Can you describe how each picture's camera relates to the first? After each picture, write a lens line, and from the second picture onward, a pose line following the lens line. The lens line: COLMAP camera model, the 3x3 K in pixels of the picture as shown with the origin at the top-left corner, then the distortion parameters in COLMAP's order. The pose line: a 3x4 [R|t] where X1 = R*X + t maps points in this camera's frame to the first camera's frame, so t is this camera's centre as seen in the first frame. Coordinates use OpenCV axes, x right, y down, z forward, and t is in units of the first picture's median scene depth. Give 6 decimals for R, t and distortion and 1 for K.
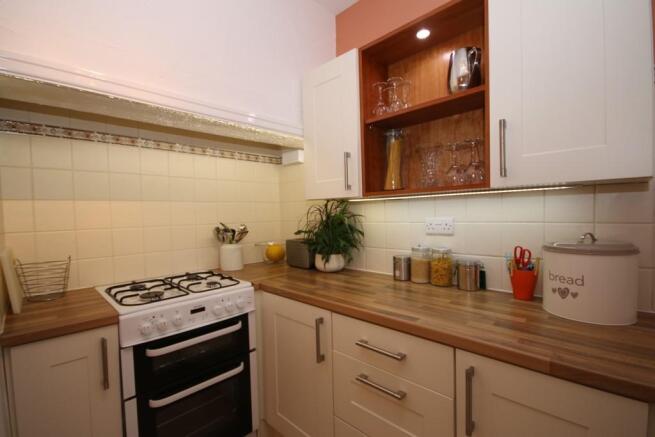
lens RADIAL K [[298.6, 0, 325.1], [0, 298.6, 223.9], [0, 0, 1]] dist [-0.014877, 0.000031]
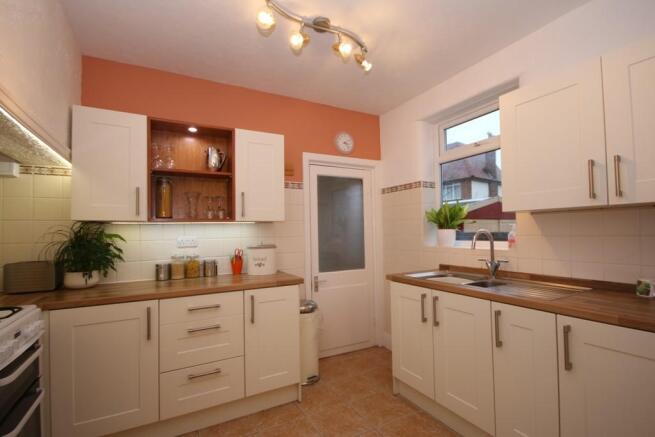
lens RADIAL K [[298.6, 0, 325.1], [0, 298.6, 223.9], [0, 0, 1]] dist [-0.014877, 0.000031]
pose [[0.288745, 0.043446, 0.956420, -0.954692], [0.044374, 0.997289, -0.058699, 0.038929], [-0.956377, 0.059389, 0.286034, -0.177686]]
